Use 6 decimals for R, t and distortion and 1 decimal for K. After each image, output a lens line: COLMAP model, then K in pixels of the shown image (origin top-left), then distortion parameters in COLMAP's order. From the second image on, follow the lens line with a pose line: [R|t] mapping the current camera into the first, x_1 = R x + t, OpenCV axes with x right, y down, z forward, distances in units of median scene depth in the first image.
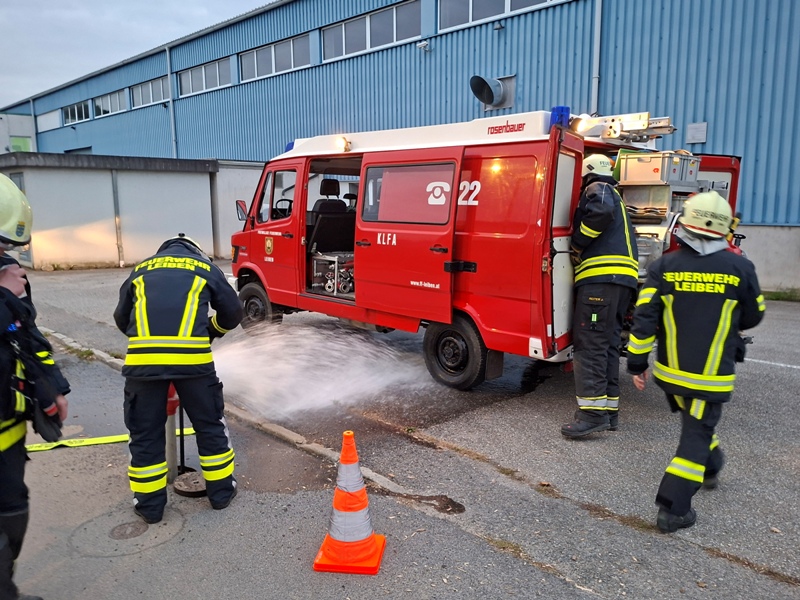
lens RADIAL K [[662.3, 0, 400.0], [0, 662.3, 300.0], [0, 0, 1]] dist [0.155225, -0.246954]
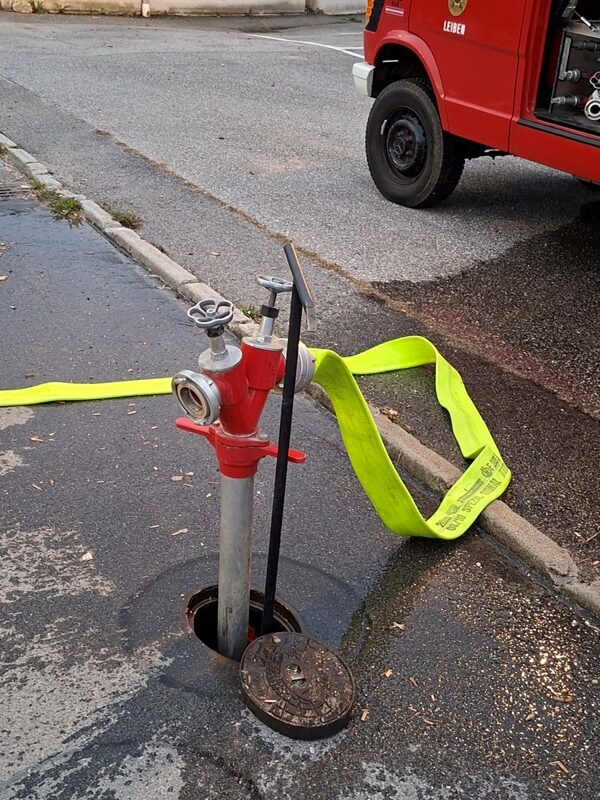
lens RADIAL K [[1126.0, 0, 300.0], [0, 1126.0, 400.0], [0, 0, 1]] dist [0.200514, -0.366923]
pose [[0.962468, 0.151823, -0.224956, -0.087417], [-0.090083, 0.960609, 0.262897, -0.015469], [0.256009, -0.232766, 0.938232, 0.217202]]
